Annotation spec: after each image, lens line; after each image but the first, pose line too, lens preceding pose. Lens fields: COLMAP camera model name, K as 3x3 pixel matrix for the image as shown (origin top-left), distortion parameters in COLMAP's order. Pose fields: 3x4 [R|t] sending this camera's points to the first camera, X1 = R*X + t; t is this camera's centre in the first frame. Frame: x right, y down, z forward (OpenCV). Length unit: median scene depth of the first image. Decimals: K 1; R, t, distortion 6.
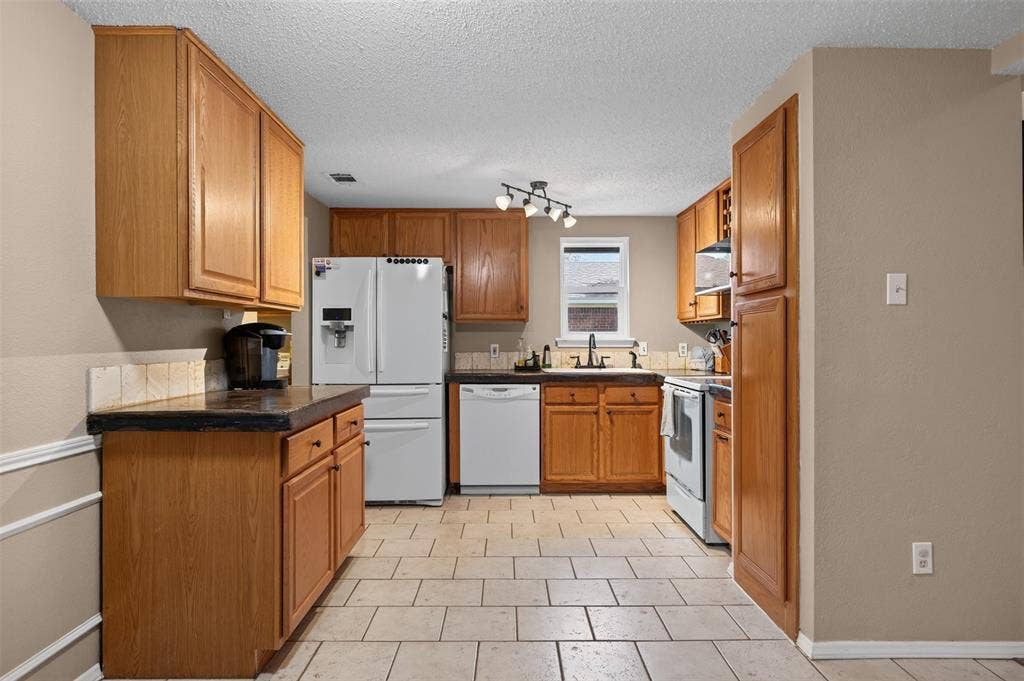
lens RADIAL K [[599.2, 0, 512.2], [0, 599.2, 342.1], [0, 0, 1]] dist [-0.001043, 0.000647]
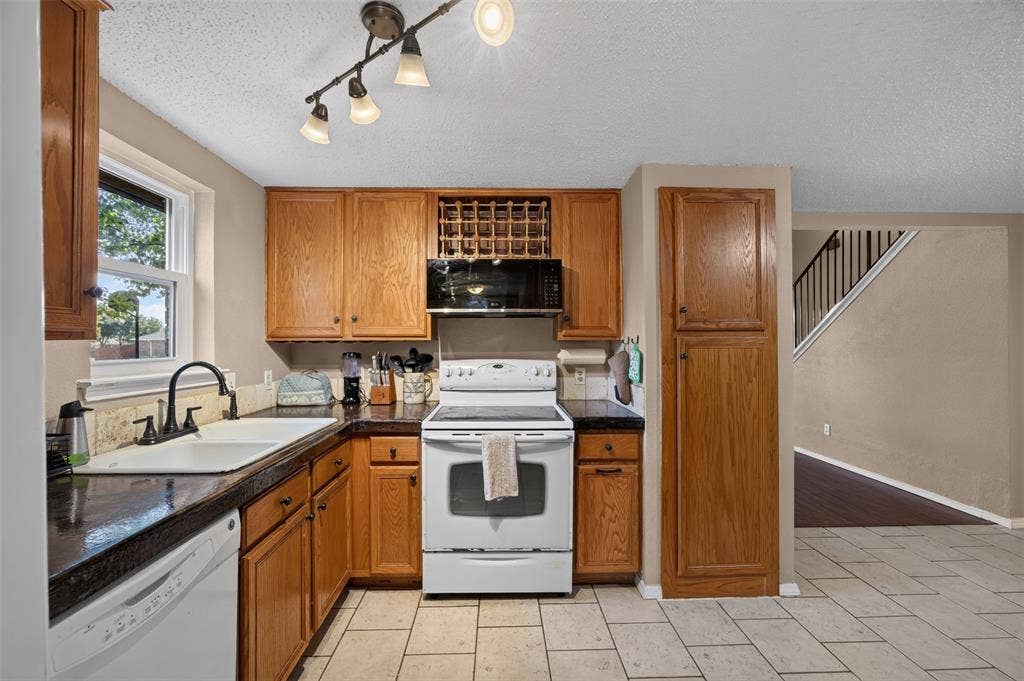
lens RADIAL K [[398.1, 0, 508.0], [0, 398.1, 338.4], [0, 0, 1]] dist [-0.018960, 0.000529]
pose [[-0.022080, 0.011717, 0.999688, -0.209449], [-0.000108, 0.999931, -0.011722, -0.034766], [-0.999756, -0.000367, -0.022077, 0.838602]]
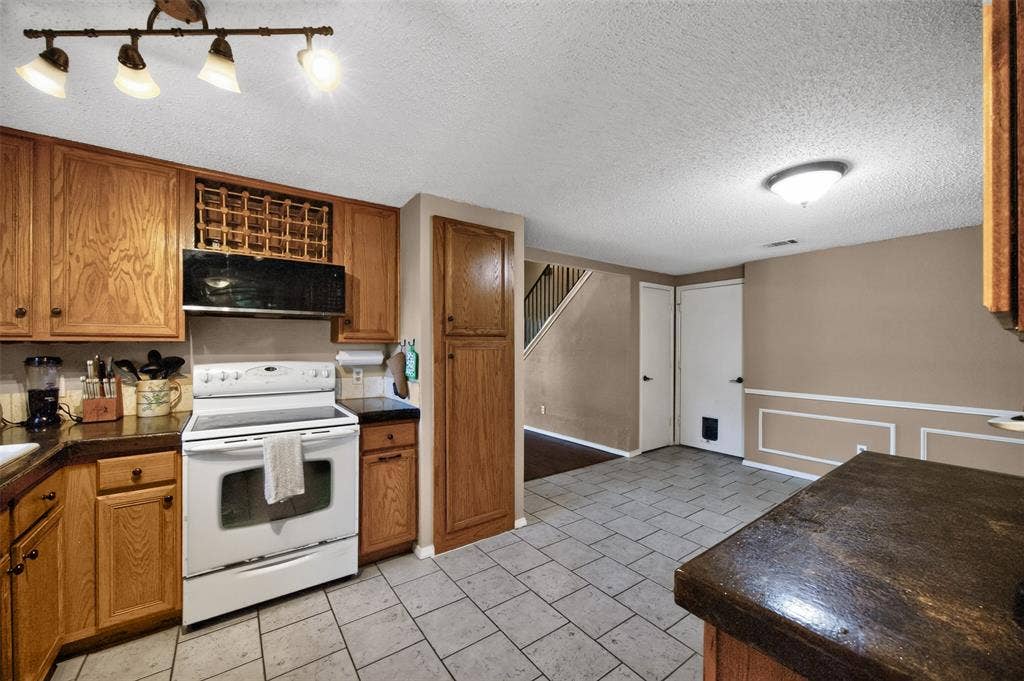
lens RADIAL K [[397.2, 0, 510.9], [0, 397.2, 344.9], [0, 0, 1]] dist [-0.002293, -0.000190]
pose [[-0.580855, 0.000306, 0.814007, -0.269924], [-0.002856, 0.999993, -0.002414, -0.034275], [-0.814002, -0.003727, -0.580850, 0.887196]]
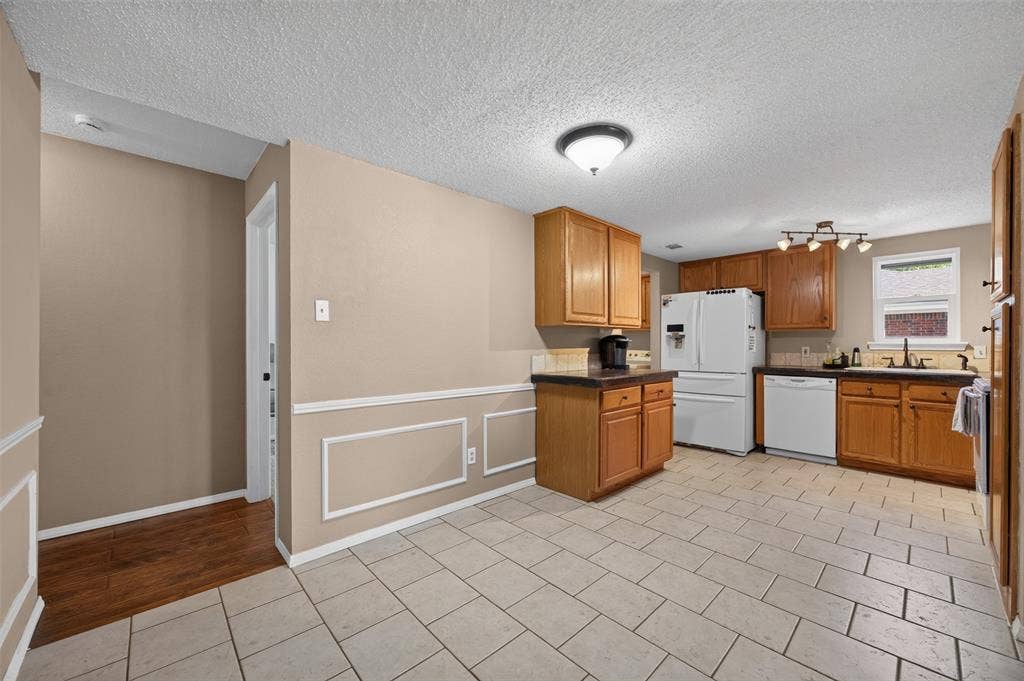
lens RADIAL K [[395.3, 0, 511.8], [0, 395.3, 346.8], [0, 0, 1]] dist [-0.002884, 0.000029]
pose [[0.681314, 0.005646, -0.731970, 0.190096], [-0.001571, 0.999979, 0.006251, -0.000957], [0.731990, -0.003109, 0.681309, -0.071716]]
